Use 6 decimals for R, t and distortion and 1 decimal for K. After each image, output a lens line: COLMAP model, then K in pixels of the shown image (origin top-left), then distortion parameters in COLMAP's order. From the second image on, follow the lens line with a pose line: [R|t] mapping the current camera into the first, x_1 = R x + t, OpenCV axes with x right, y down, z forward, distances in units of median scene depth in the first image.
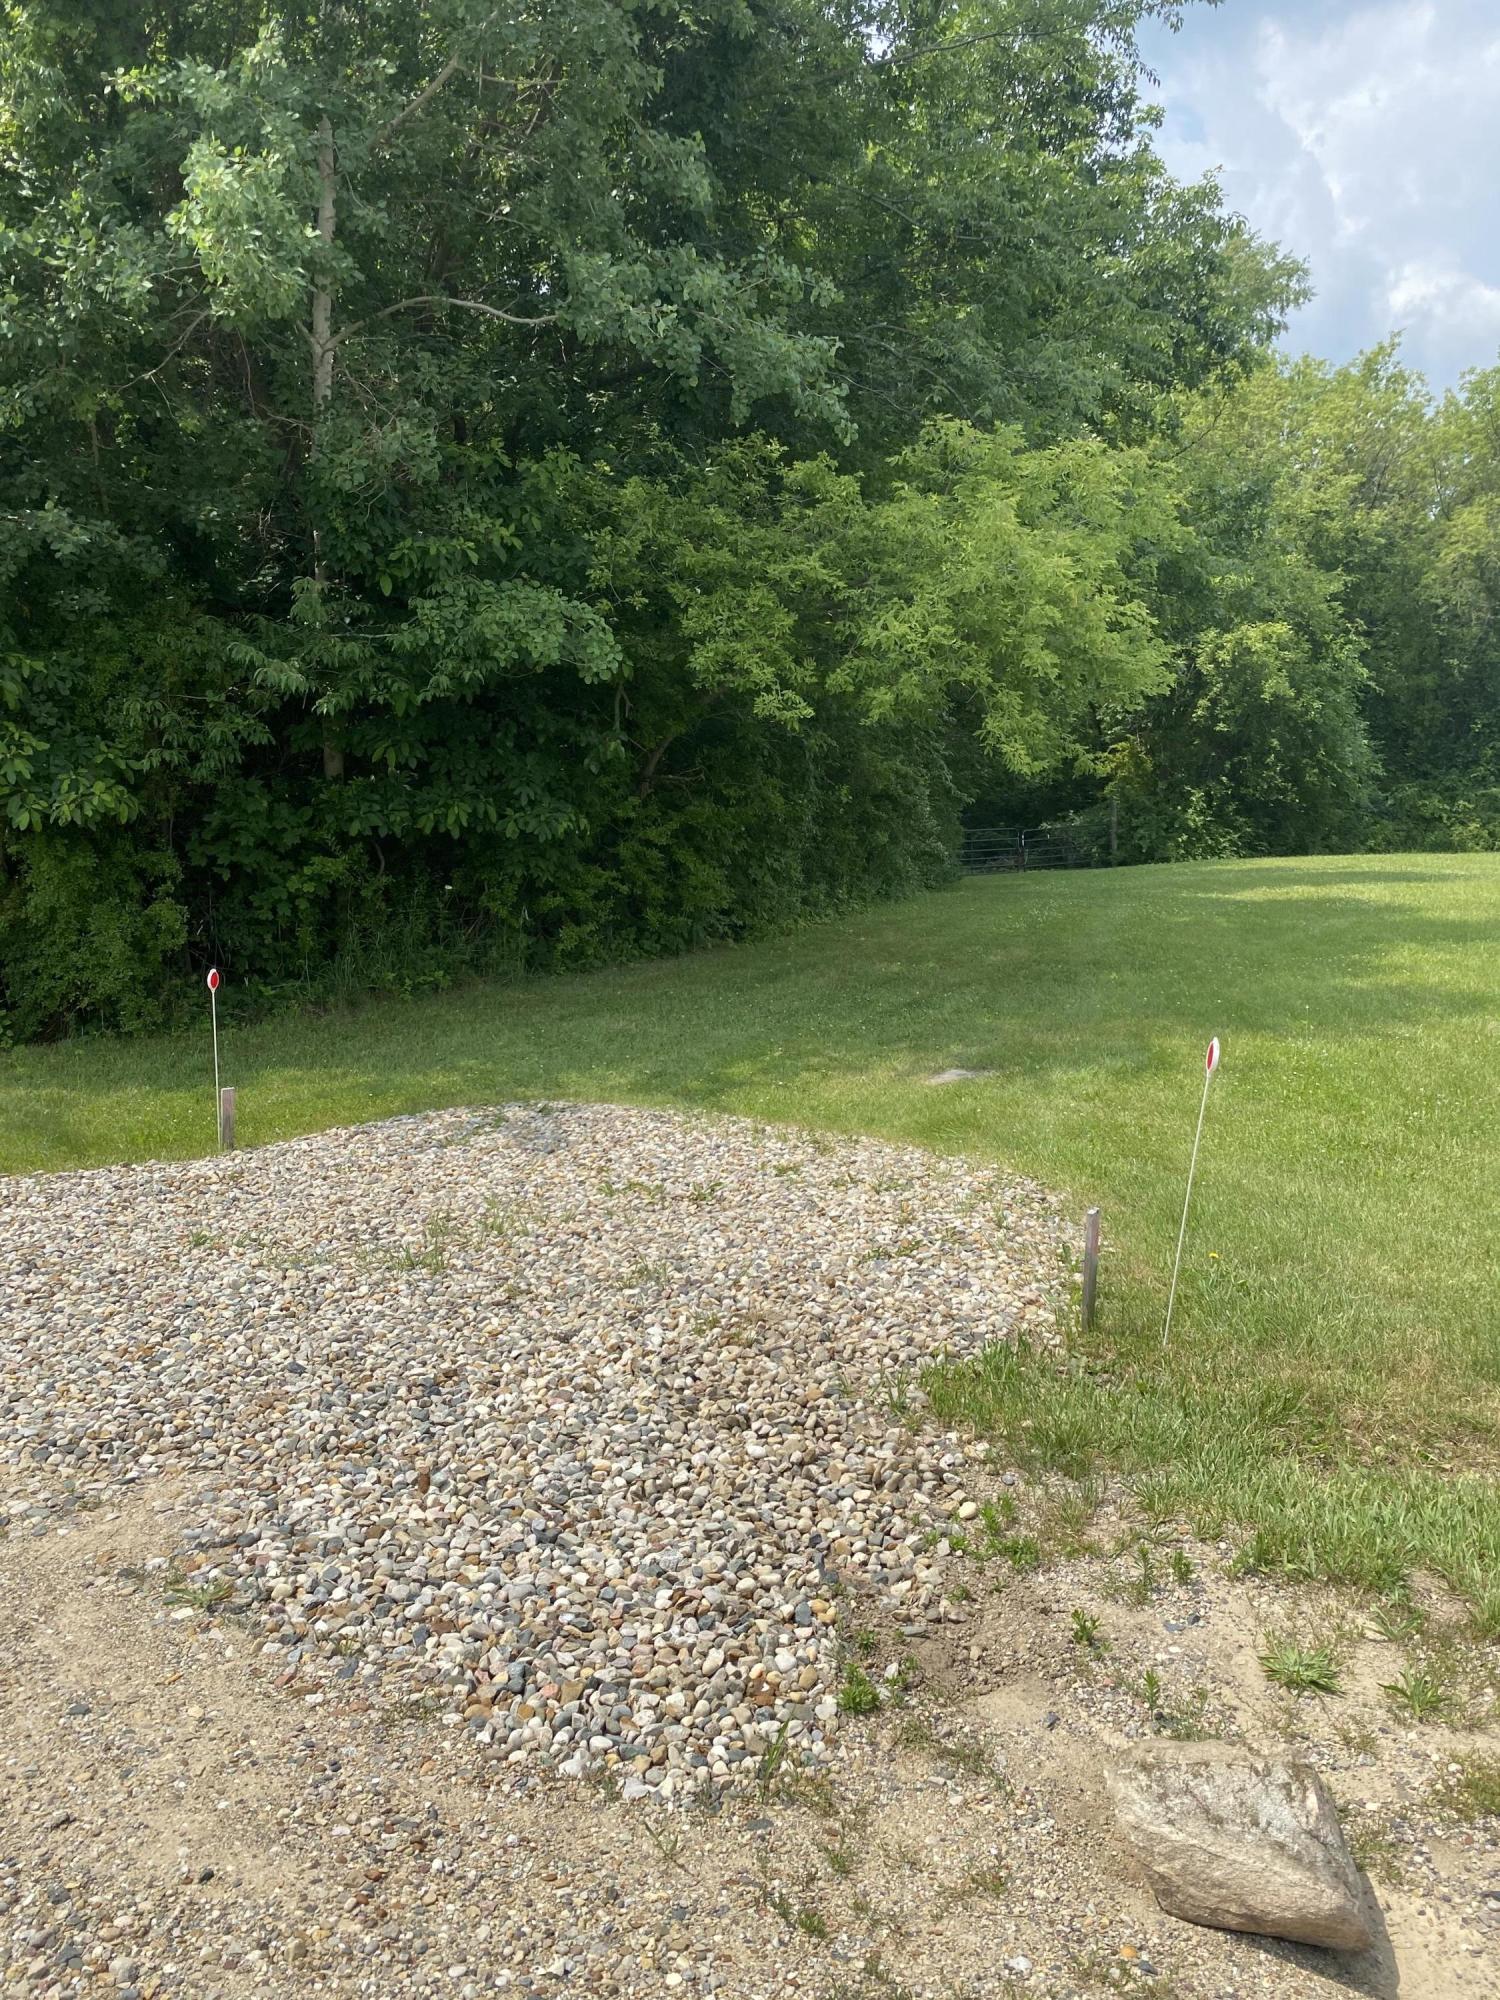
lens RADIAL K [[1554.0, 0, 753.7], [0, 1554.0, 984.0], [0, 0, 1]] dist [0.030897, -0.017718]
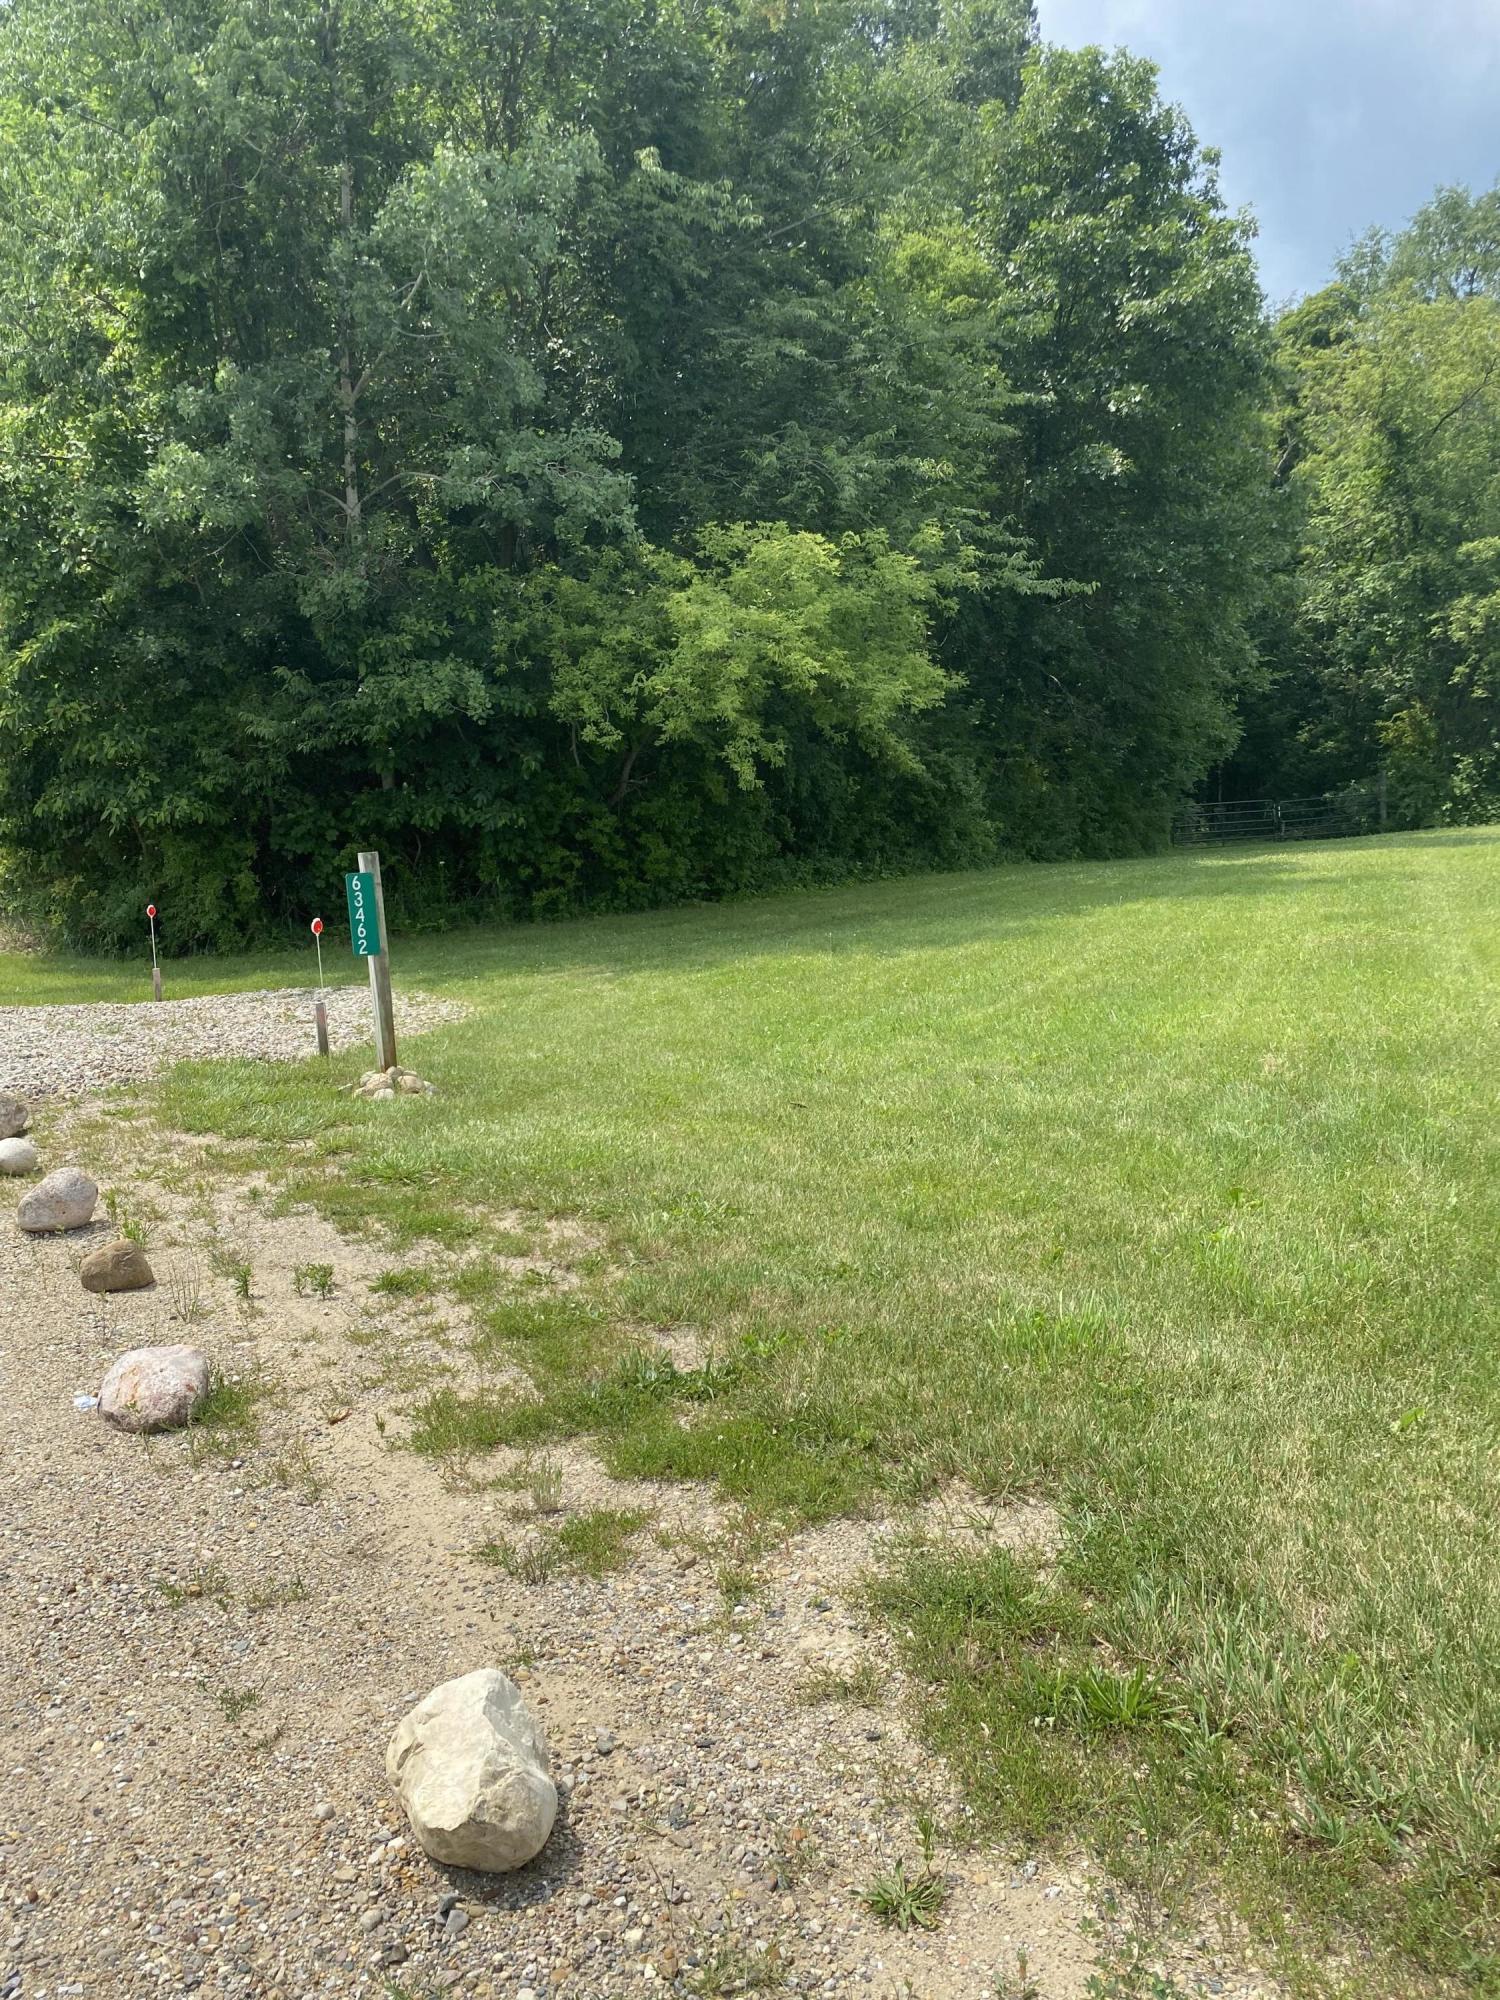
lens RADIAL K [[1554.0, 0, 744.2], [0, 1554.0, 1015.6], [0, 0, 1]] dist [0.030897, -0.017718]
pose [[0.946800, 0.021127, -0.321129, 0.599359], [-0.009976, 0.999290, 0.036329, 0.029861], [0.321668, -0.031192, 0.946338, -0.334550]]
